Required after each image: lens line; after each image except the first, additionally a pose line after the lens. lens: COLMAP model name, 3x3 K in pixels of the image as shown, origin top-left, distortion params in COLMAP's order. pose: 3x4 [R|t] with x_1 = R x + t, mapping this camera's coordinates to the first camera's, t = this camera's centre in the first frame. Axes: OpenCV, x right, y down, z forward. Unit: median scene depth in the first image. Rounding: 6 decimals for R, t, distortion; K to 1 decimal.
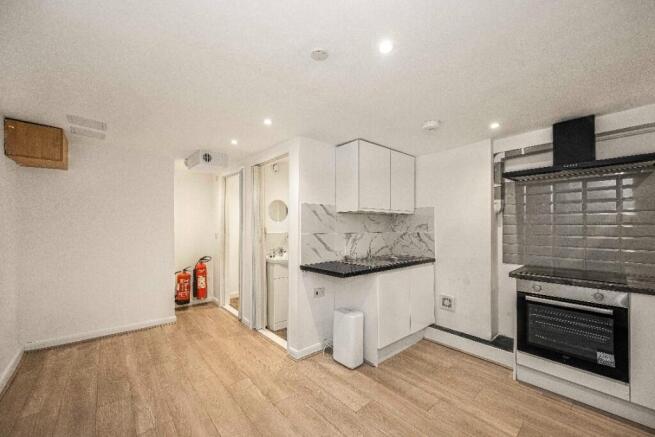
lens RADIAL K [[254.7, 0, 328.6], [0, 254.7, 222.0], [0, 0, 1]] dist [-0.003935, 0.000719]
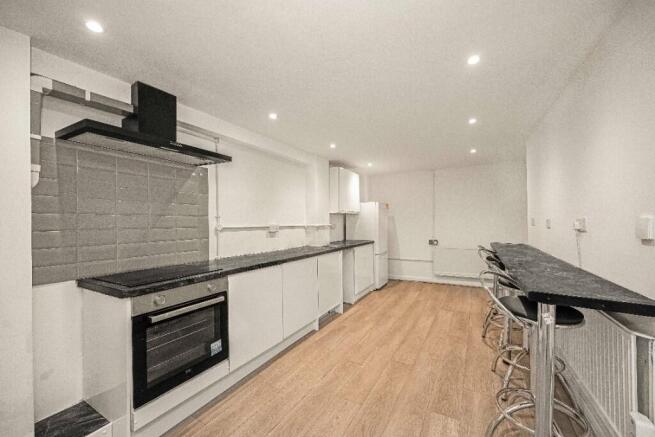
lens RADIAL K [[254.7, 0, 327.2], [0, 254.7, 222.6], [0, 0, 1]] dist [-0.003935, 0.000719]
pose [[-0.311910, 0.003726, 0.950104, -0.007119], [0.000590, 0.999993, -0.003728, 0.032048], [-0.950112, -0.000602, -0.311910, 0.597891]]
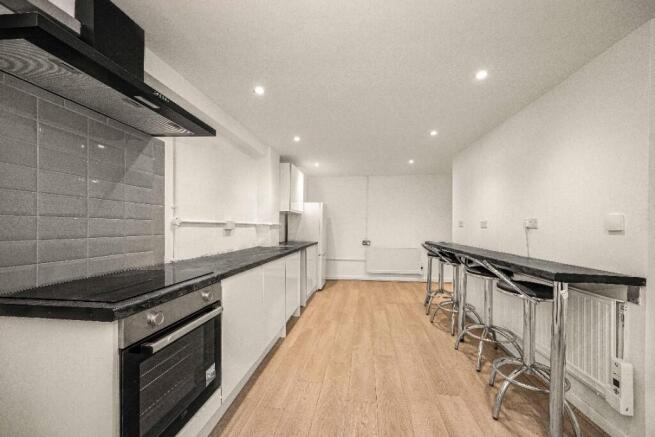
lens RADIAL K [[254.7, 0, 328.3], [0, 254.7, 227.2], [0, 0, 1]] dist [-0.003935, 0.000719]
pose [[-0.641312, -0.007141, 0.767247, 0.179797], [-0.015971, 0.999864, -0.004043, 0.060217], [-0.767114, -0.014846, -0.641339, 0.819781]]
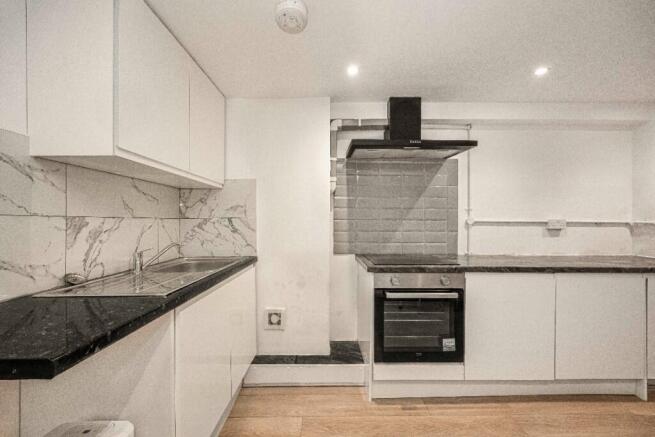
lens RADIAL K [[254.7, 0, 327.0], [0, 254.7, 220.4], [0, 0, 1]] dist [-0.003935, 0.000719]
pose [[0.655879, 0.003647, 0.754857, 0.037678], [-0.014004, 0.999875, 0.007338, 0.045163], [-0.754736, -0.015384, 0.655848, 0.482530]]
